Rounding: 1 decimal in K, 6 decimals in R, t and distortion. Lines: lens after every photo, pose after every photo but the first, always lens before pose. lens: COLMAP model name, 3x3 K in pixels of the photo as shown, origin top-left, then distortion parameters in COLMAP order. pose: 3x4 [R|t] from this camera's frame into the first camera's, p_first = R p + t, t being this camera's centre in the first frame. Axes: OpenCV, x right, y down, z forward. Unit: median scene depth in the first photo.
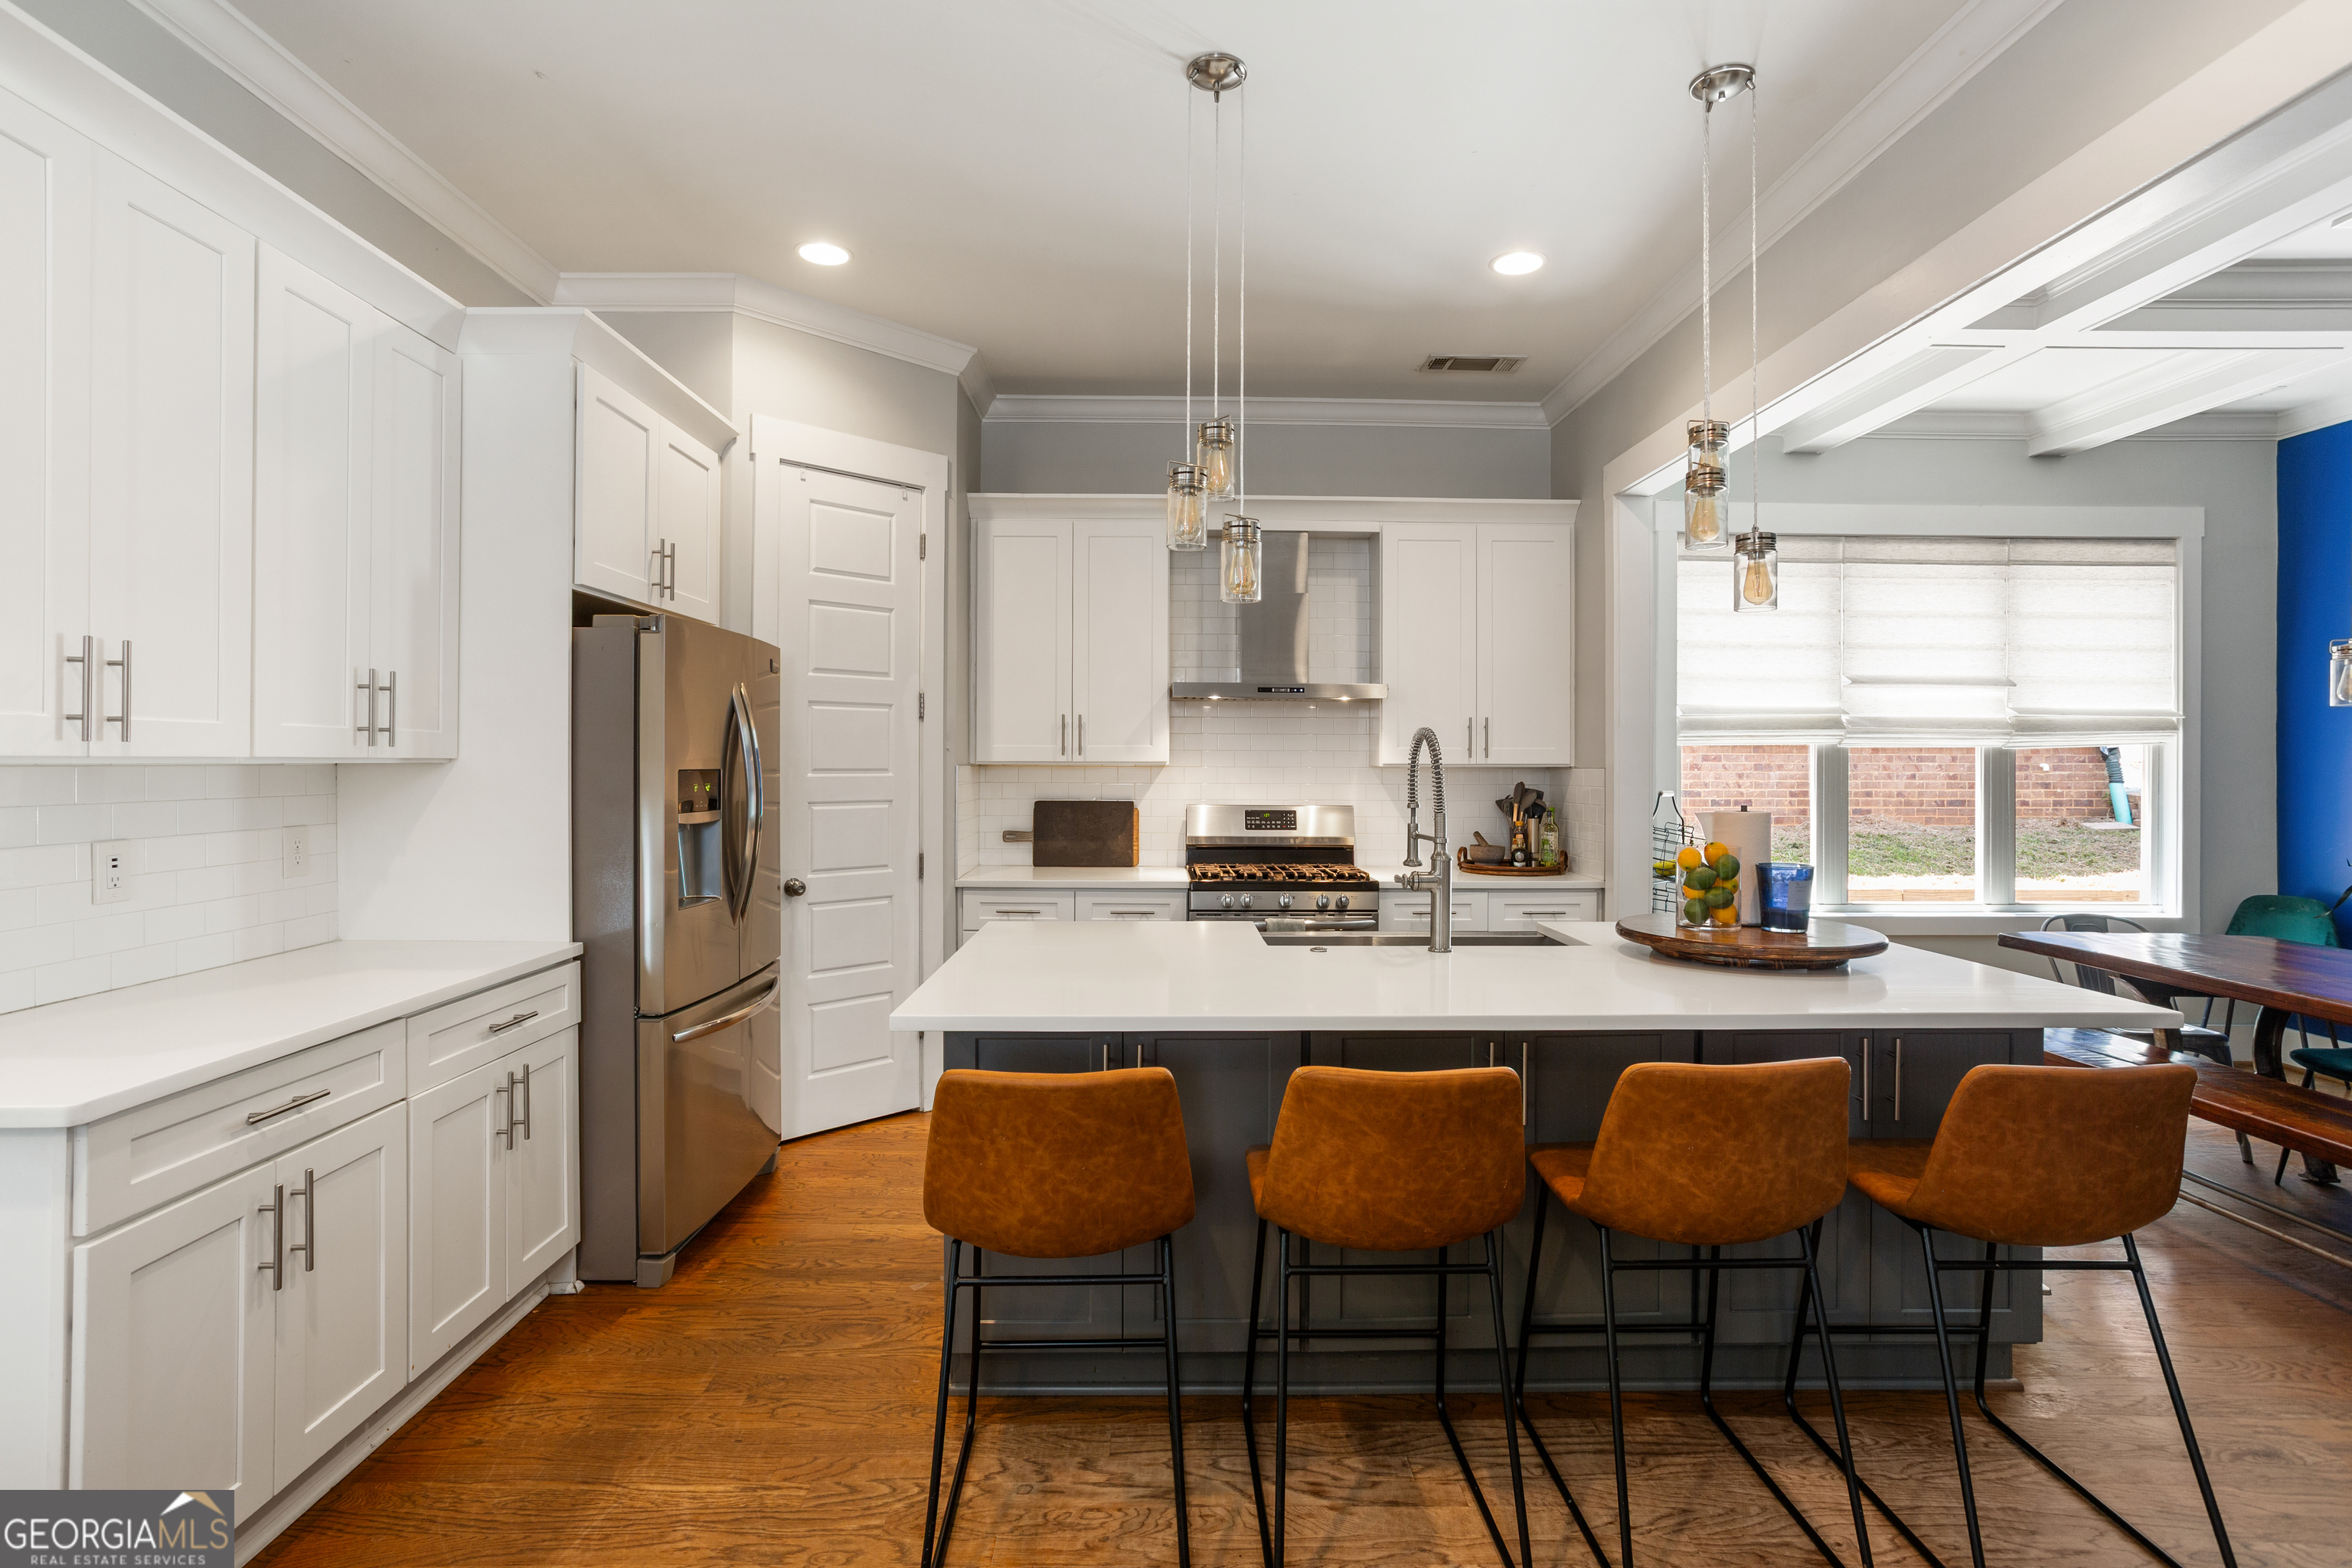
lens RADIAL K [[1138.7, 0, 1167.6], [0, 1138.7, 787.3], [0, 0, 1]] dist [-0.051728, 0.026881]
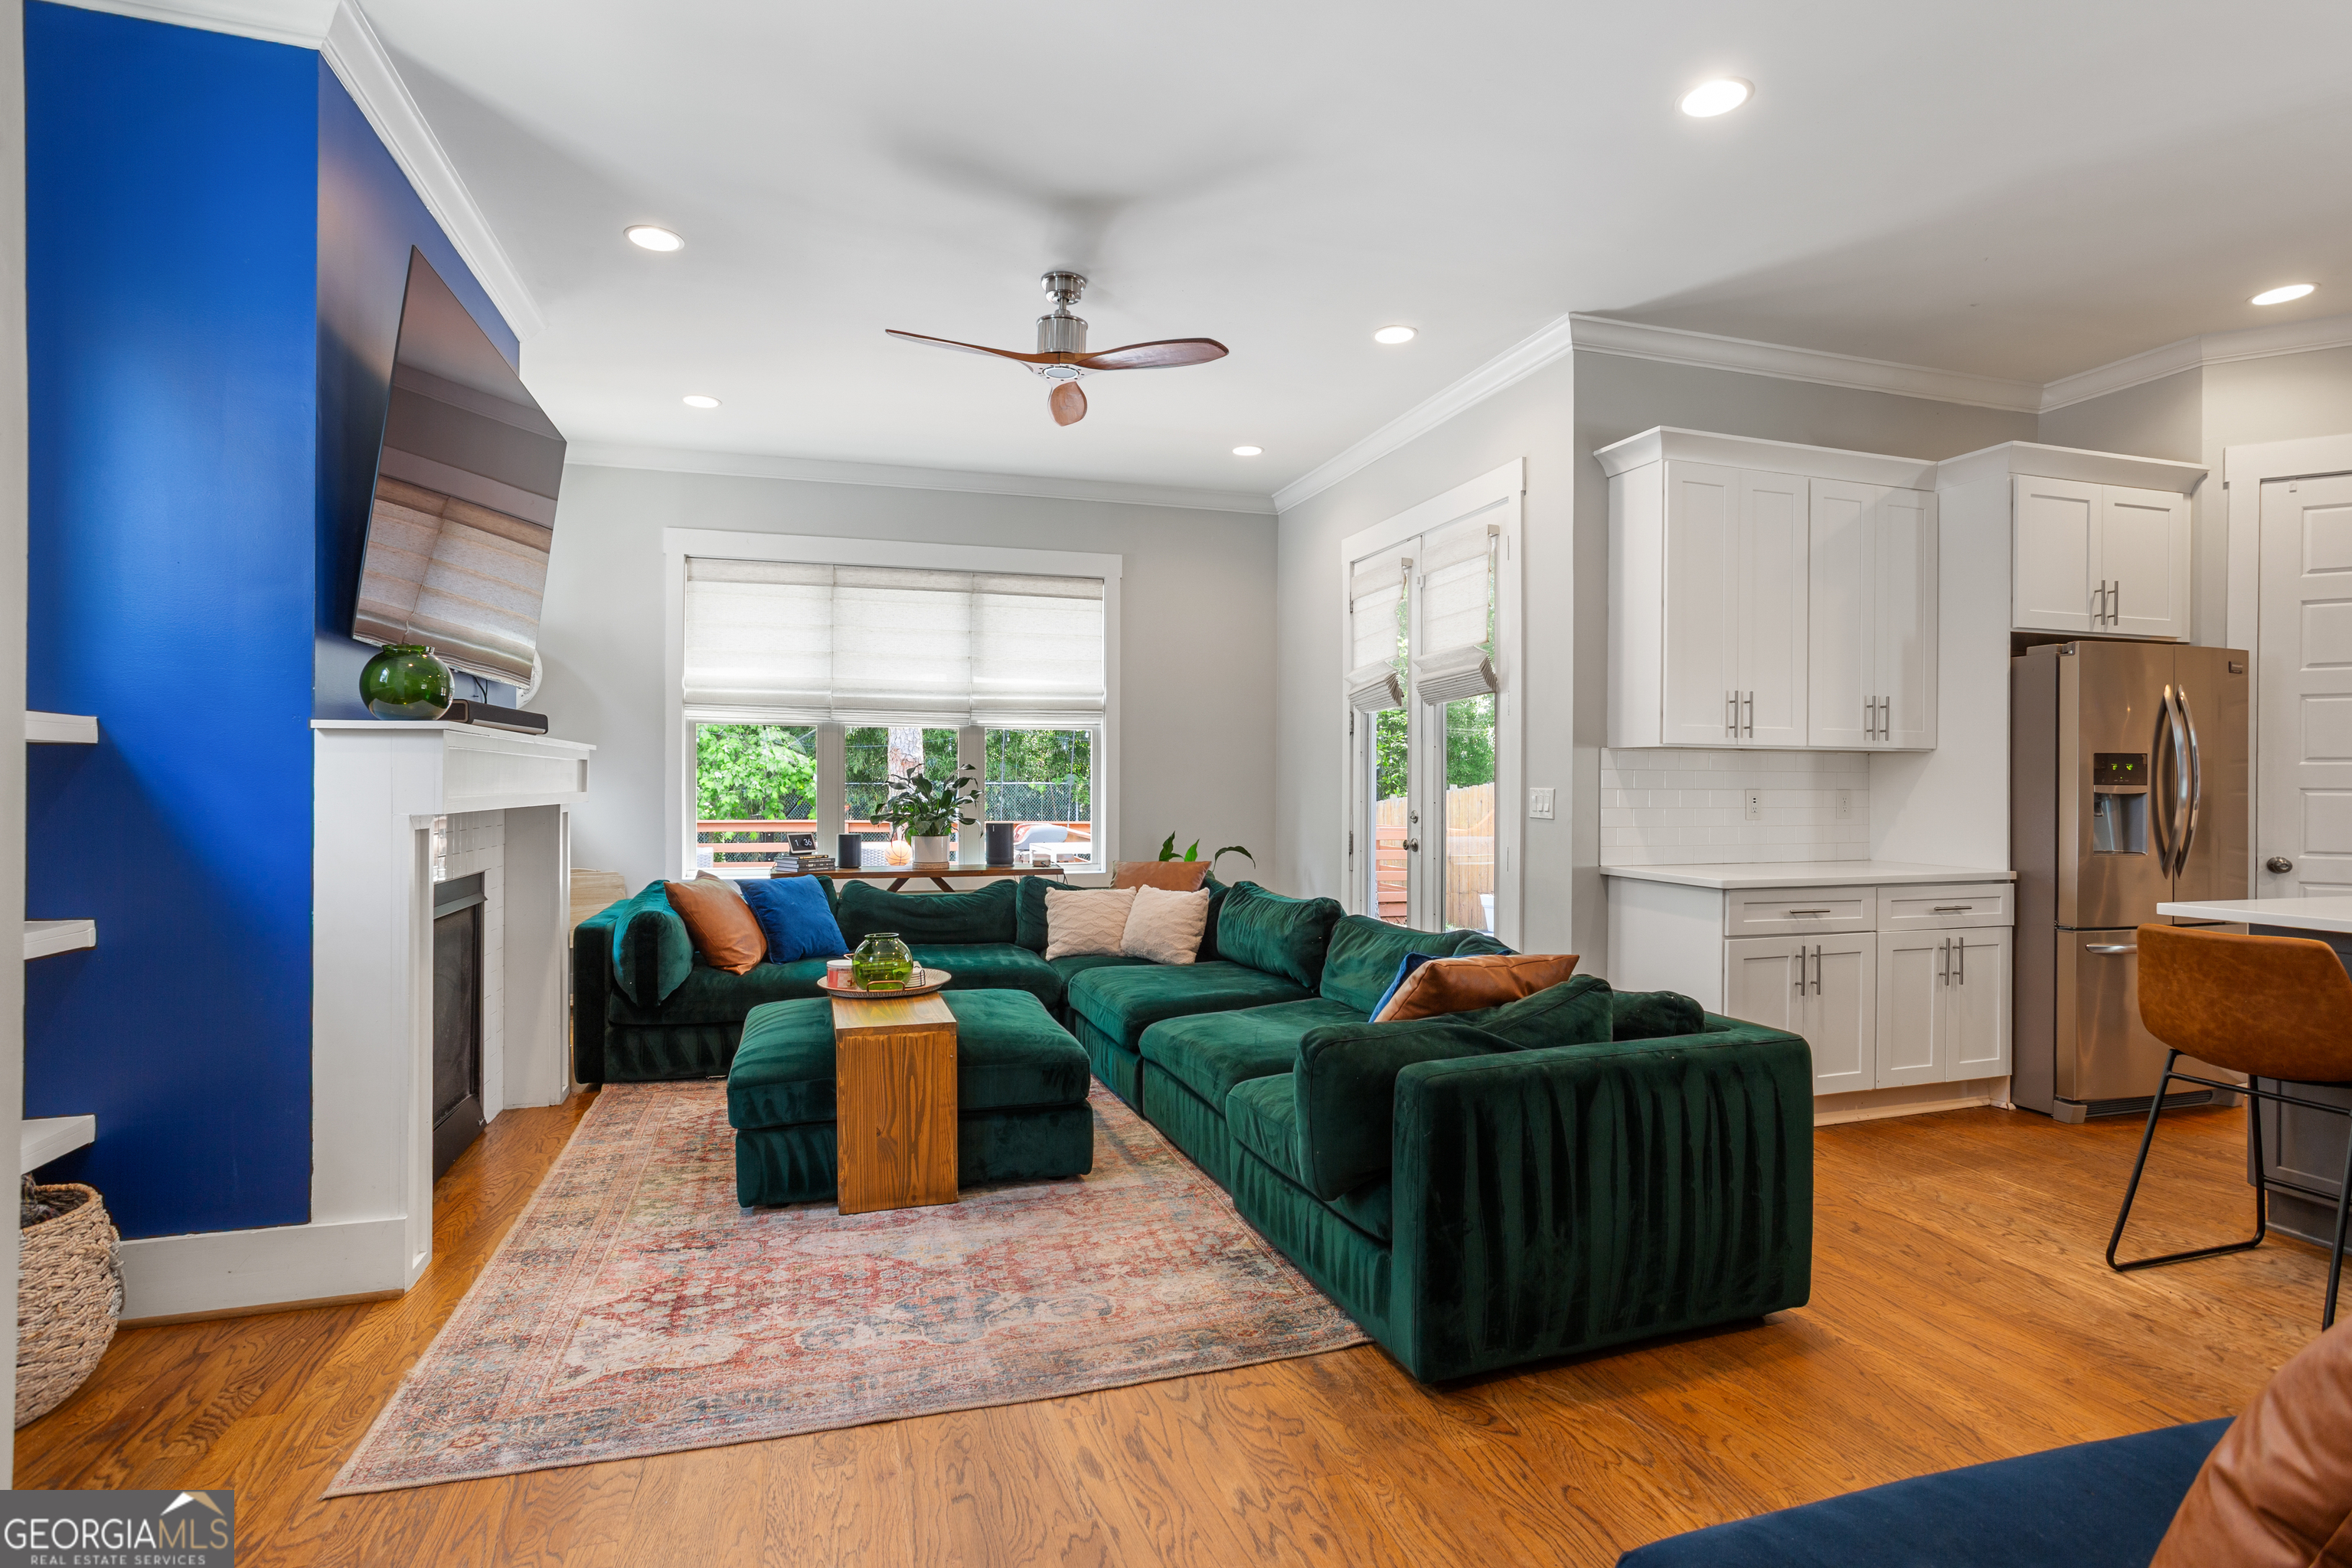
lens RADIAL K [[1167.6, 0, 1163.9], [0, 1167.6, 786.5], [0, 0, 1]] dist [-0.059208, 0.031488]
pose [[0.277683, 0.000669, -0.960673, 0.372490], [-0.024119, 0.999689, -0.006275, 0.039412], [0.960370, 0.024912, 0.277613, -0.299626]]
